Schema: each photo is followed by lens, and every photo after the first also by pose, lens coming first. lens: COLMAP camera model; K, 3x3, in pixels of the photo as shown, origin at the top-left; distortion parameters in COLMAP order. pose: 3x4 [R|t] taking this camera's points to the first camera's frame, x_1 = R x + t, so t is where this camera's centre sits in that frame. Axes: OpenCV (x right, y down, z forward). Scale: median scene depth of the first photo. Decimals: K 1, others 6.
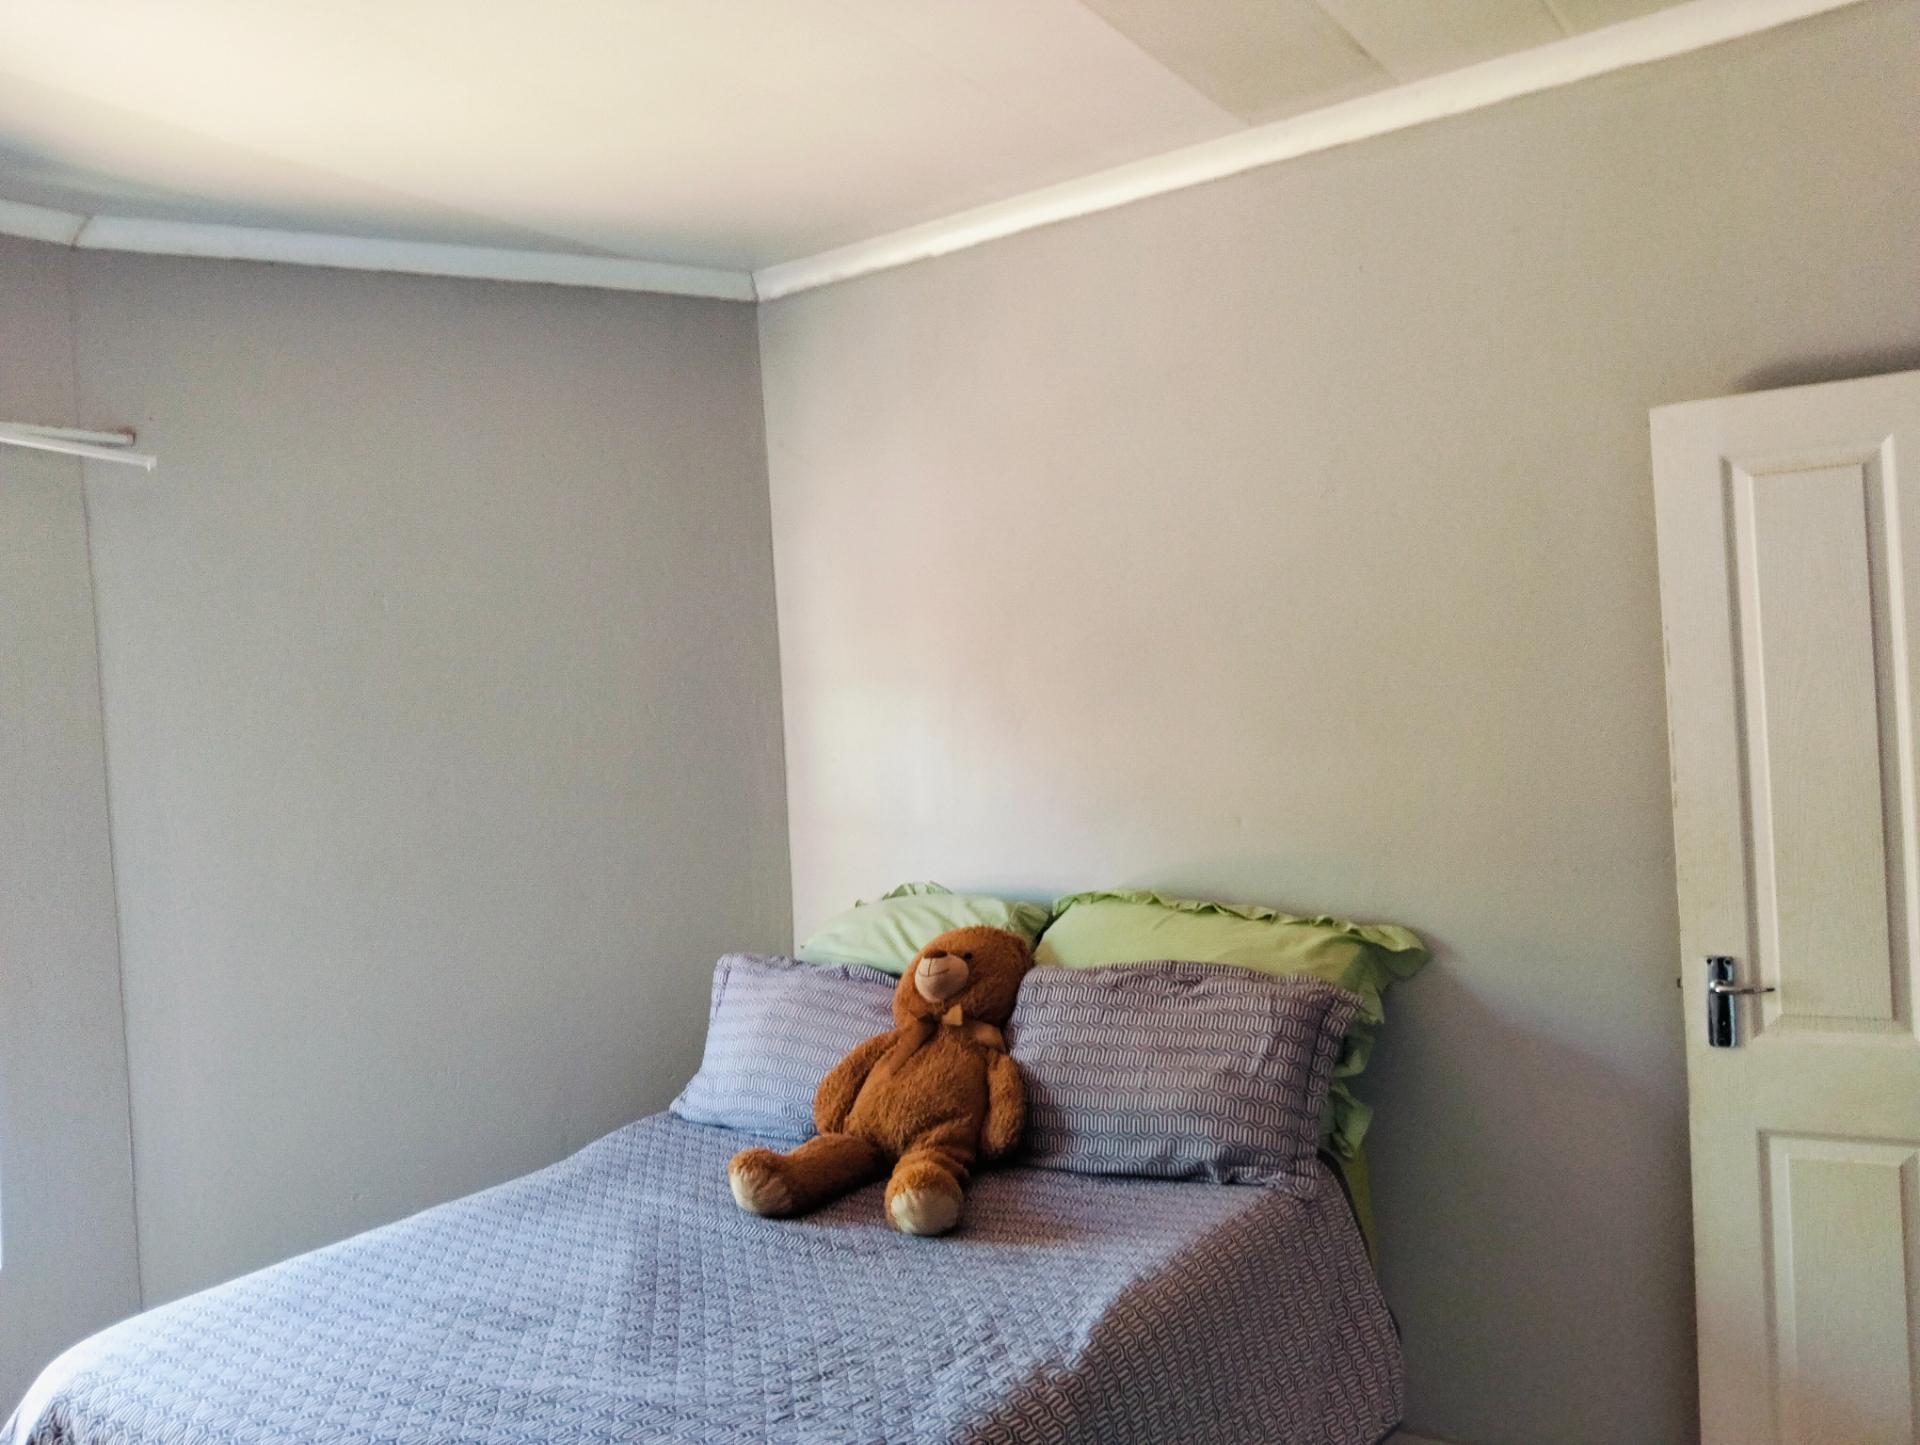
lens RADIAL K [[1455.5, 0, 960.0], [0, 1455.5, 722.5], [0, 0, 1]] dist [-0.004677, -0.001822]
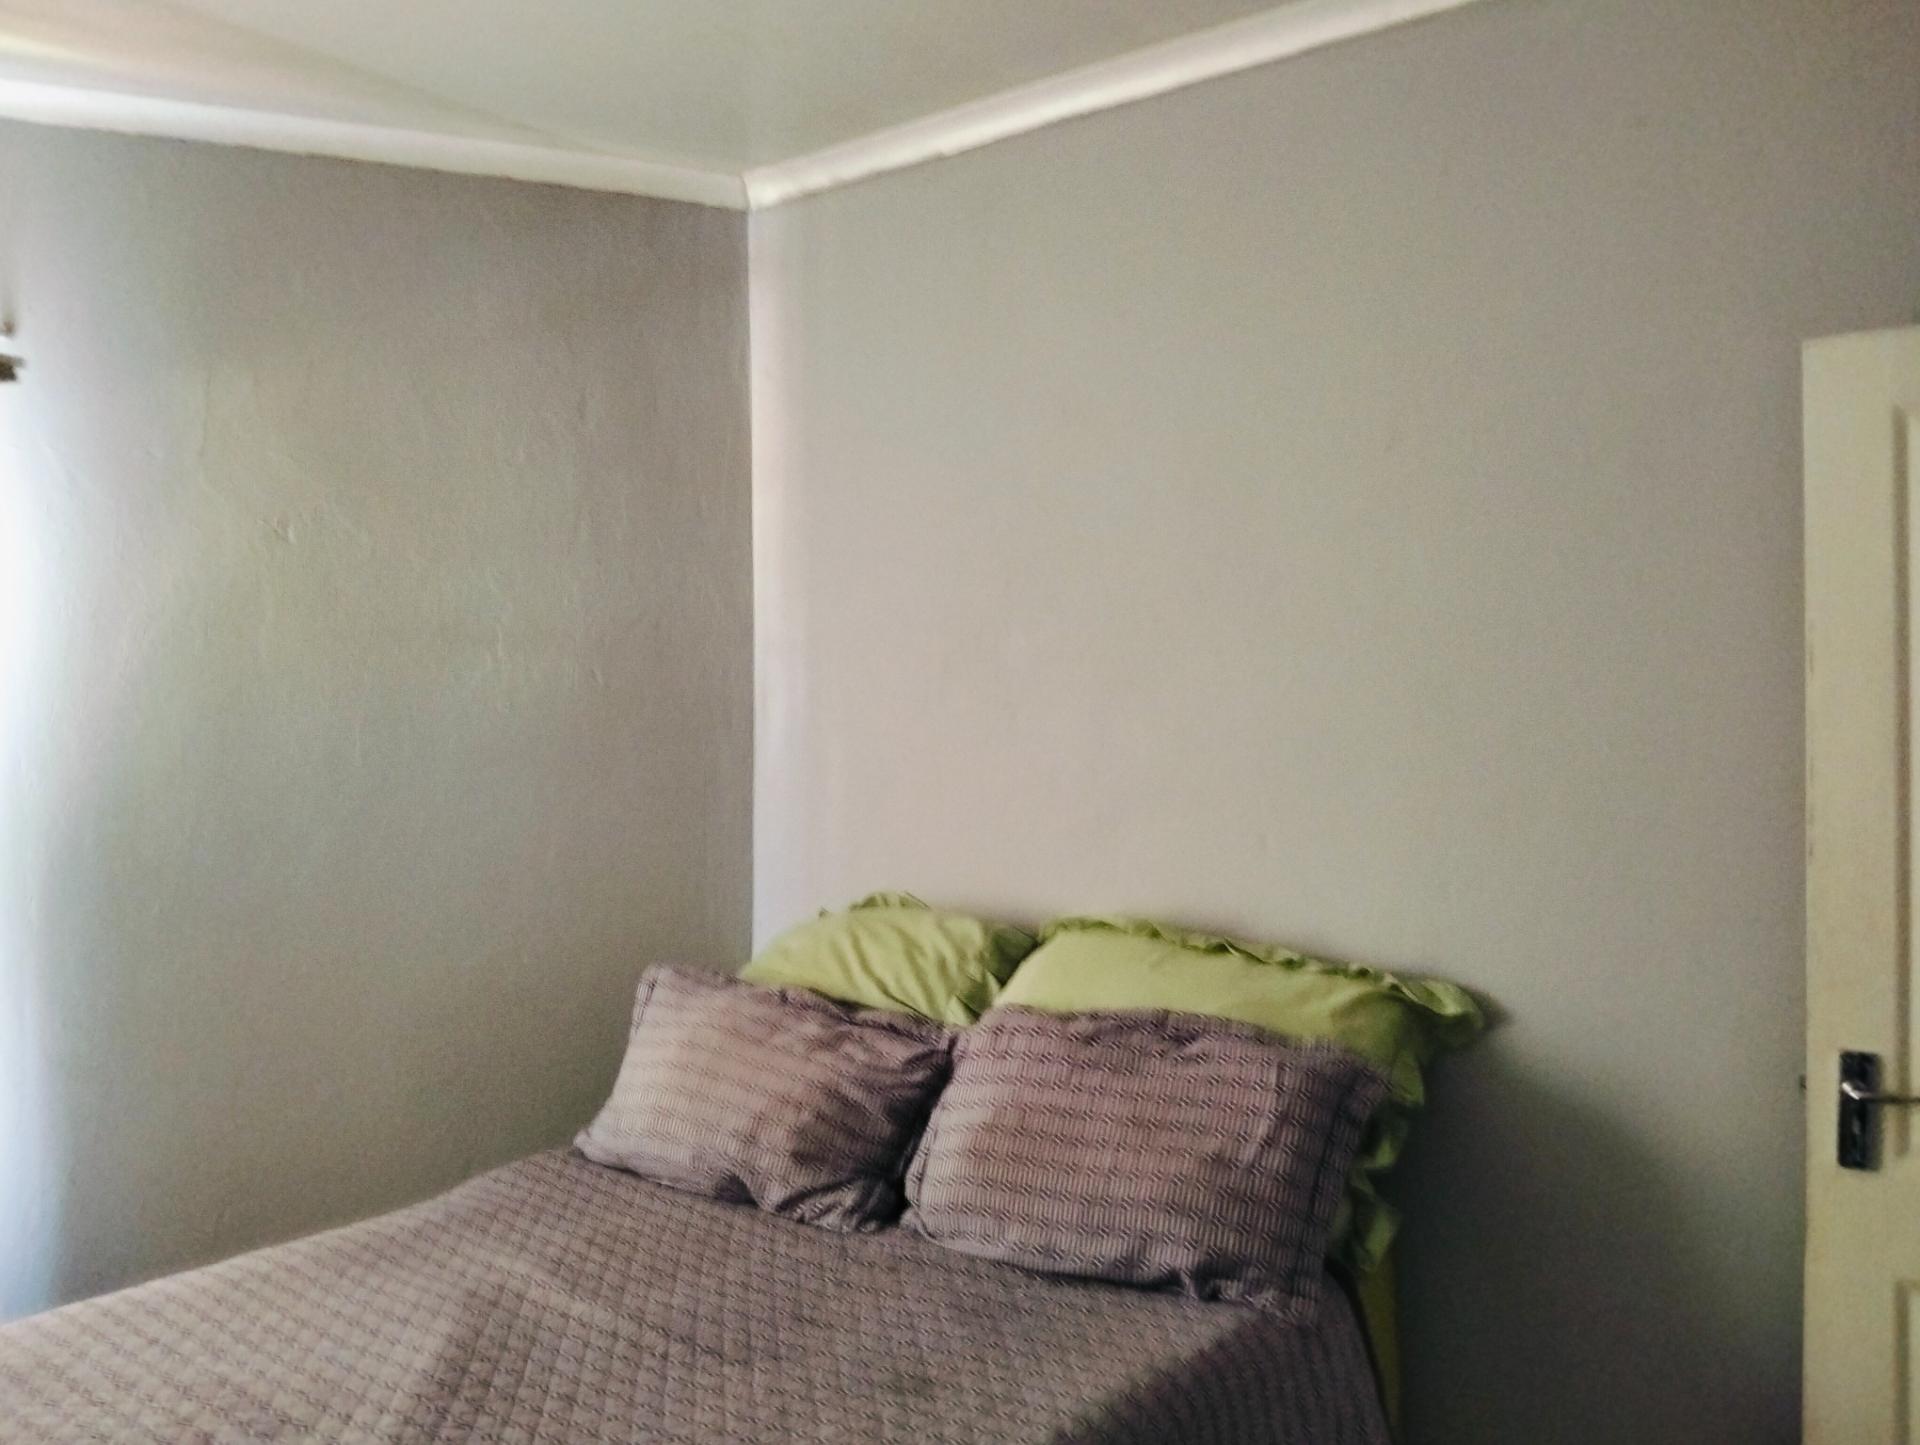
lens RADIAL K [[1516.3, 0, 960.0], [0, 1516.3, 722.5], [0, 0, 1]] dist [-0.031441, -0.003006]
pose [[0.996908, 0.048403, -0.061898, 0.080903], [-0.047994, 0.998815, 0.008071, 0.003073], [0.062215, -0.005075, 0.998050, 0.164141]]
